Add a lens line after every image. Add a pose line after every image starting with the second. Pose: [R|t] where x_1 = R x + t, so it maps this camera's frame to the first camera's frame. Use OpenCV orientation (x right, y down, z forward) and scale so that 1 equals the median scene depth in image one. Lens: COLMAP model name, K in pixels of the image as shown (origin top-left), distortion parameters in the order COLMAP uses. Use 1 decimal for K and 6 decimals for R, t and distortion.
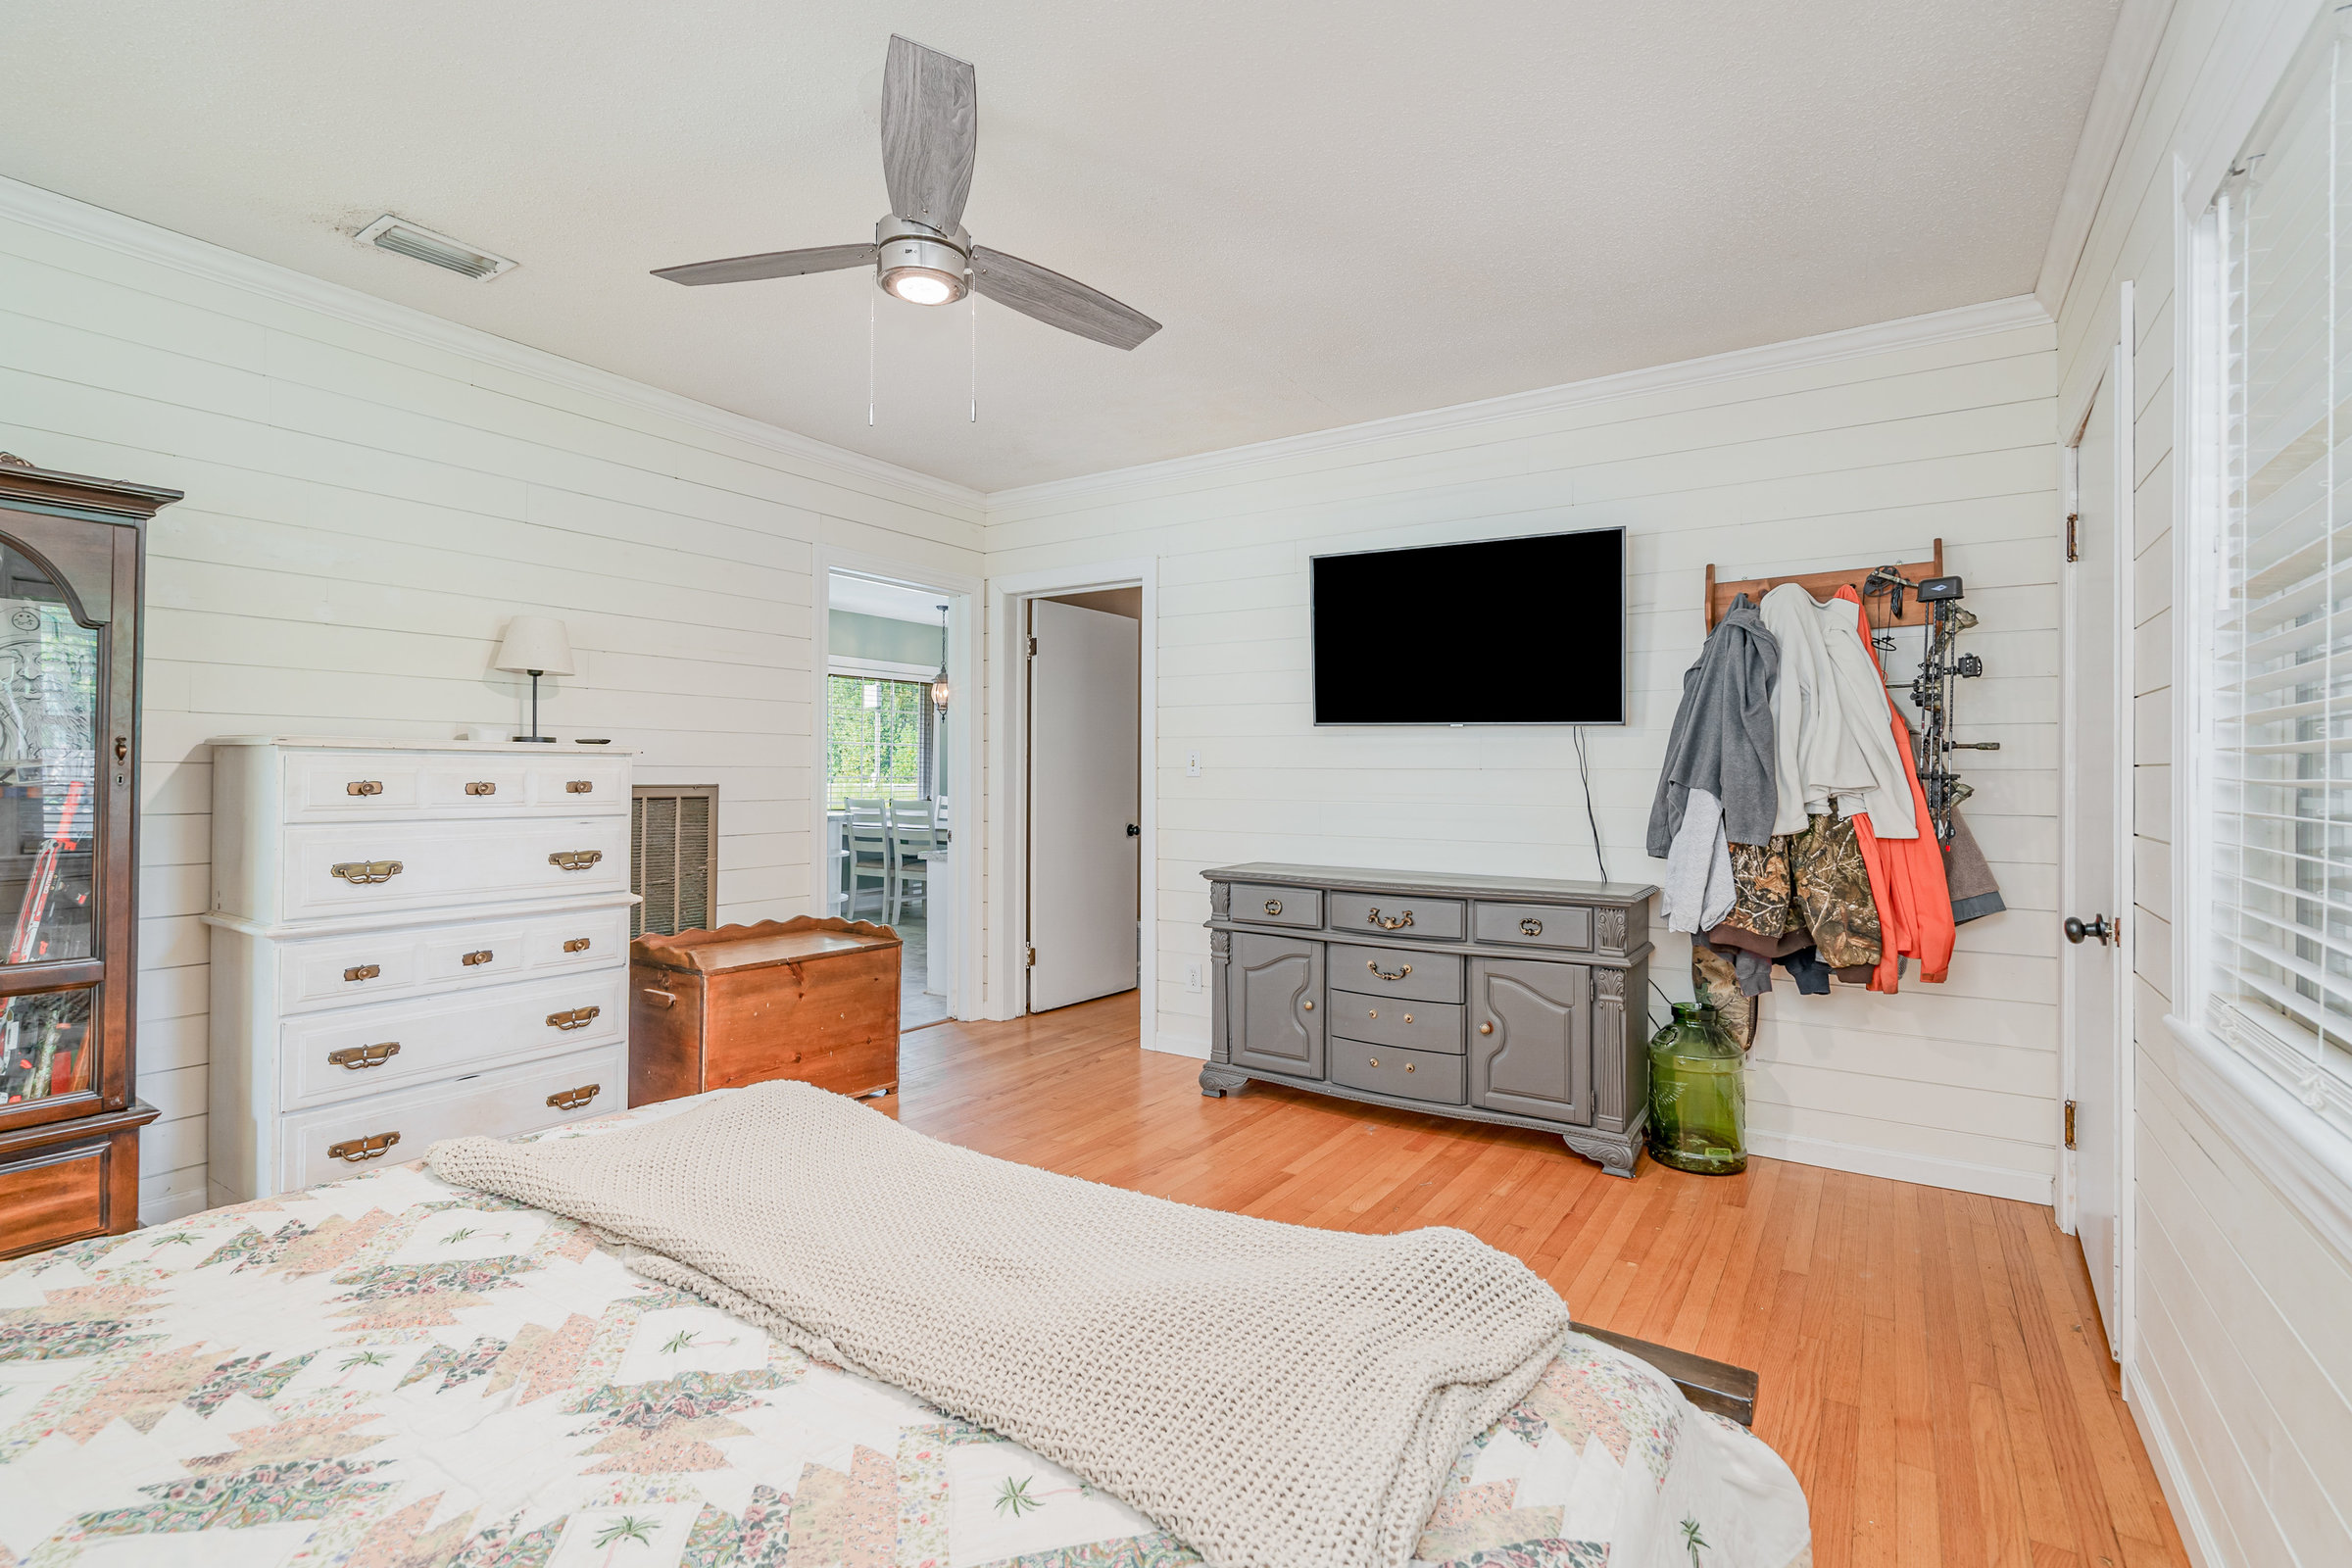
lens RADIAL K [[1067.3, 0, 1176.7], [0, 1067.3, 779.3], [0, 0, 1]] dist [-0.001106, 0.001825]
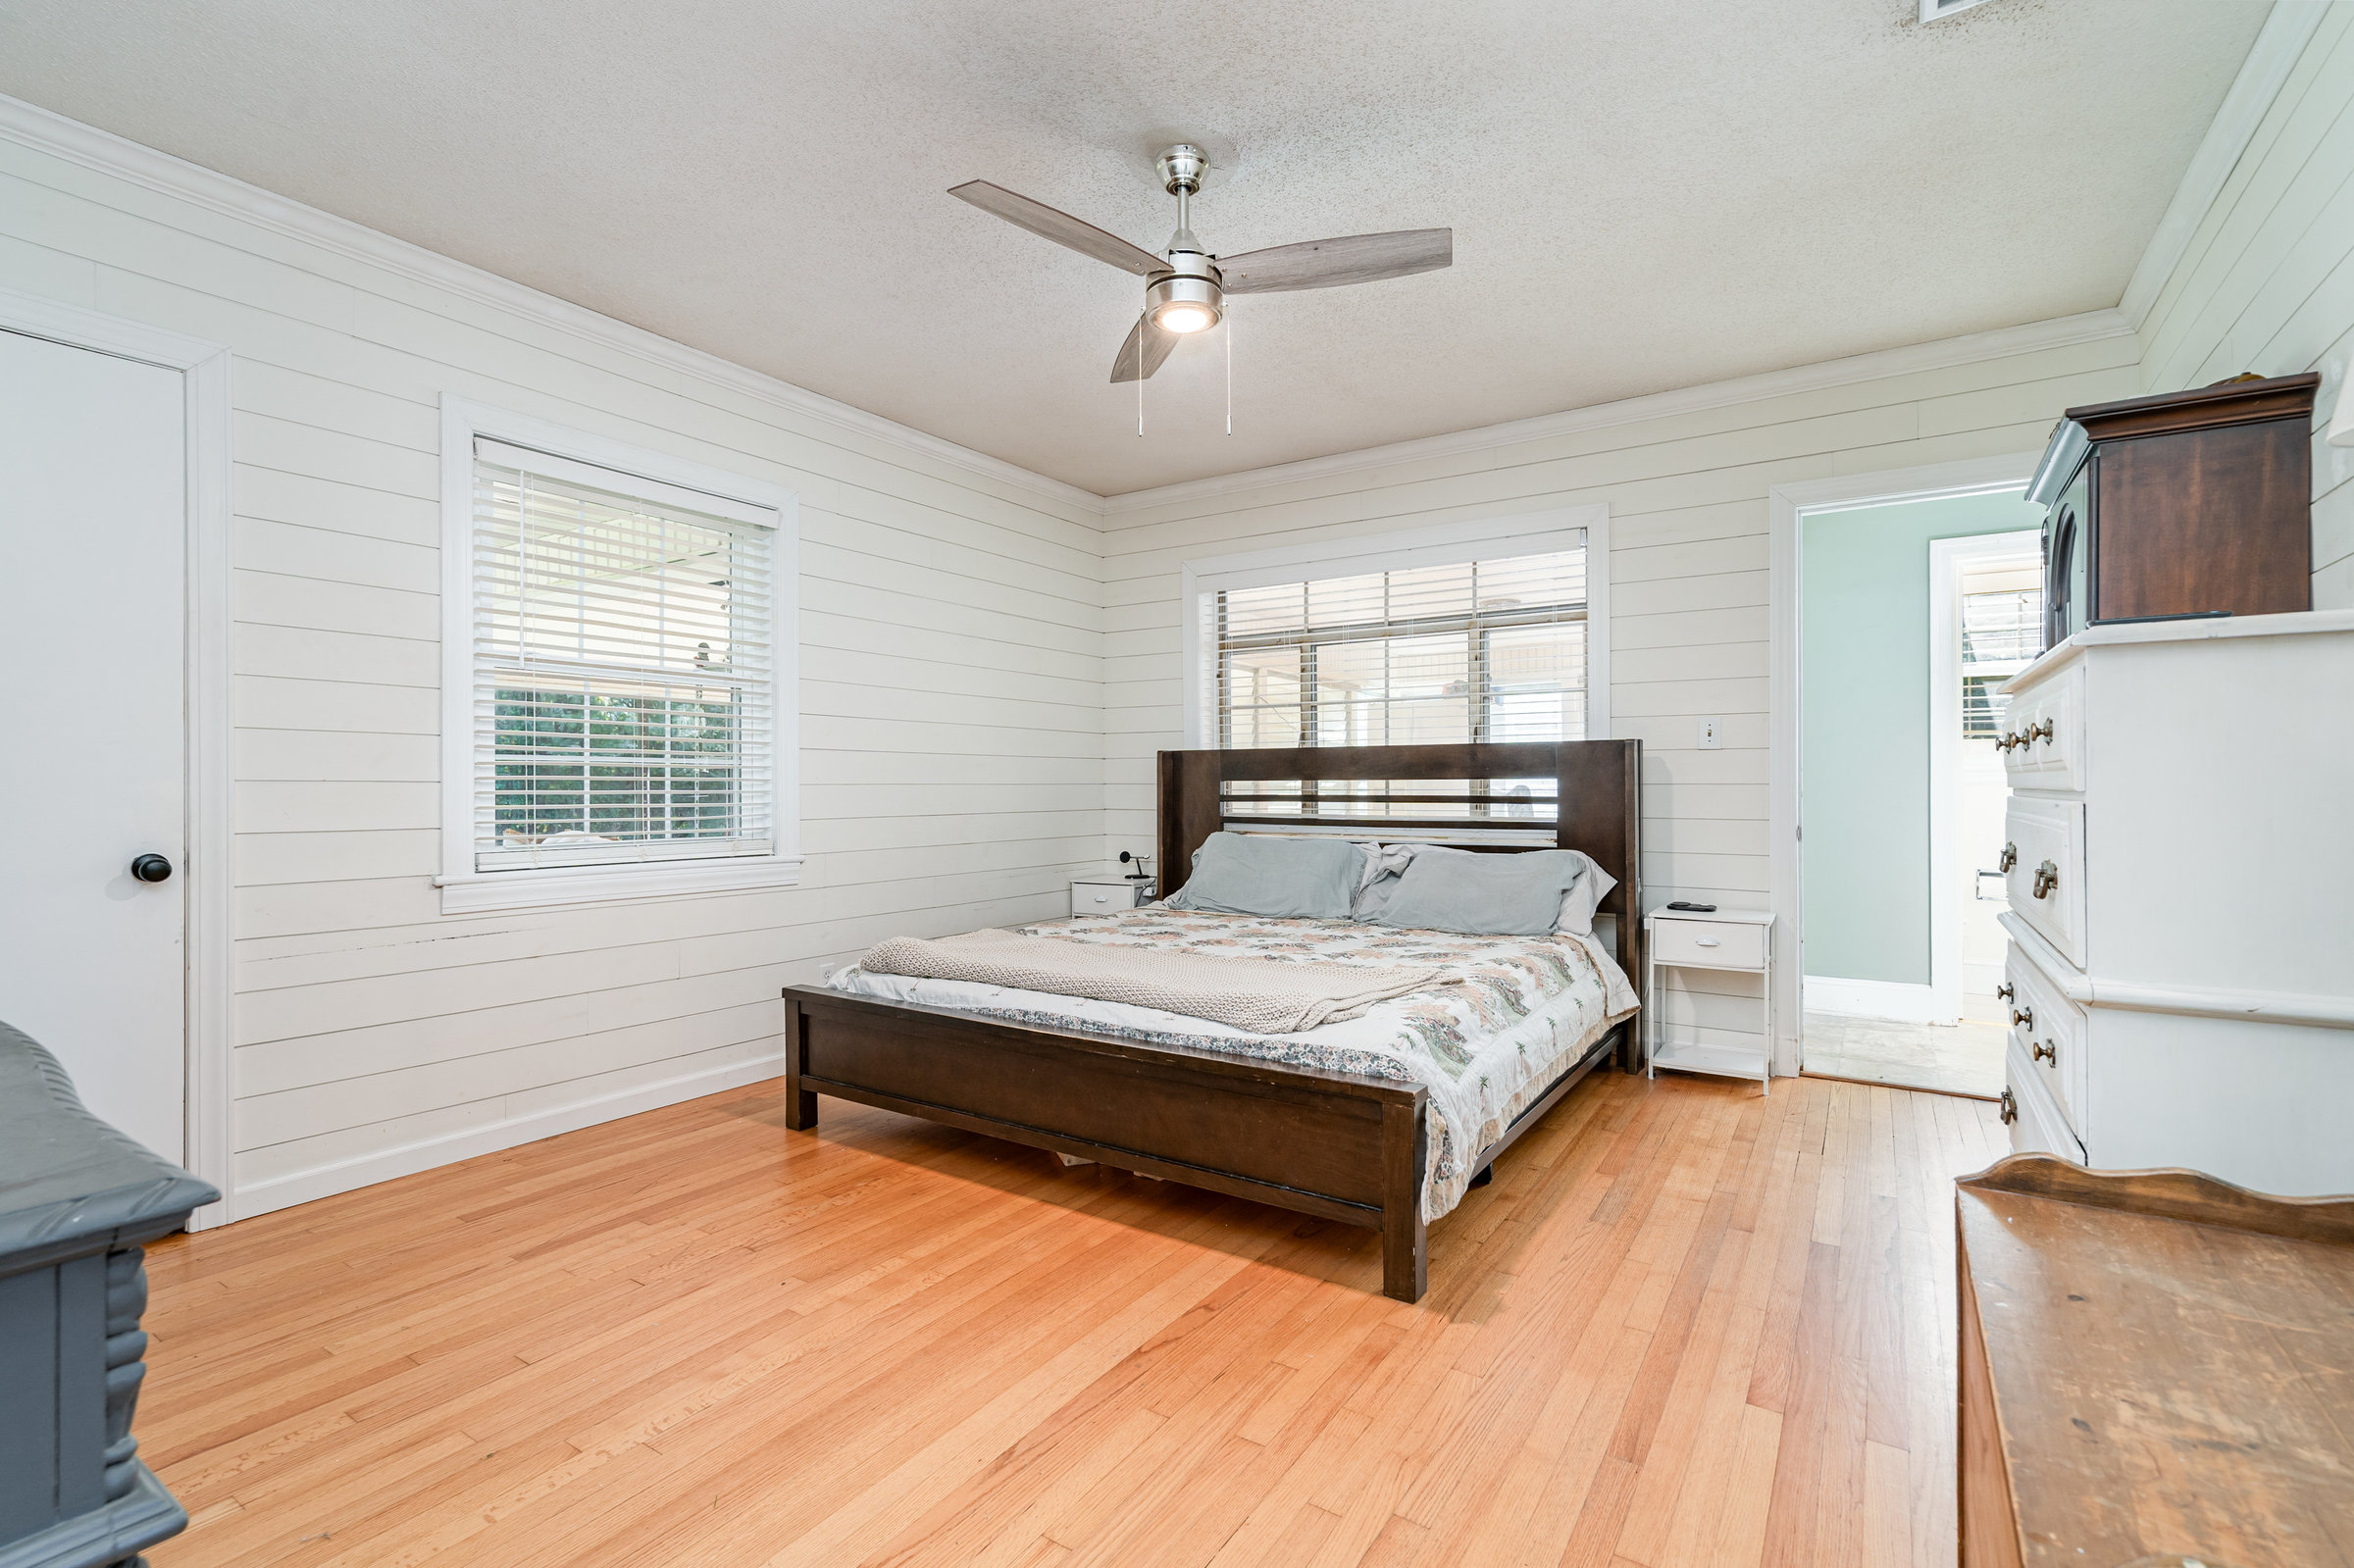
lens RADIAL K [[1068.1, 0, 1176.3], [0, 1068.1, 782.3], [0, 0, 1]] dist [-0.001106, 0.001825]
pose [[-0.999937, -0.006638, -0.009023, -0.184027], [-0.006598, 0.999968, -0.004425, 0.049327], [0.009052, -0.004366, -0.999949, 1.954500]]
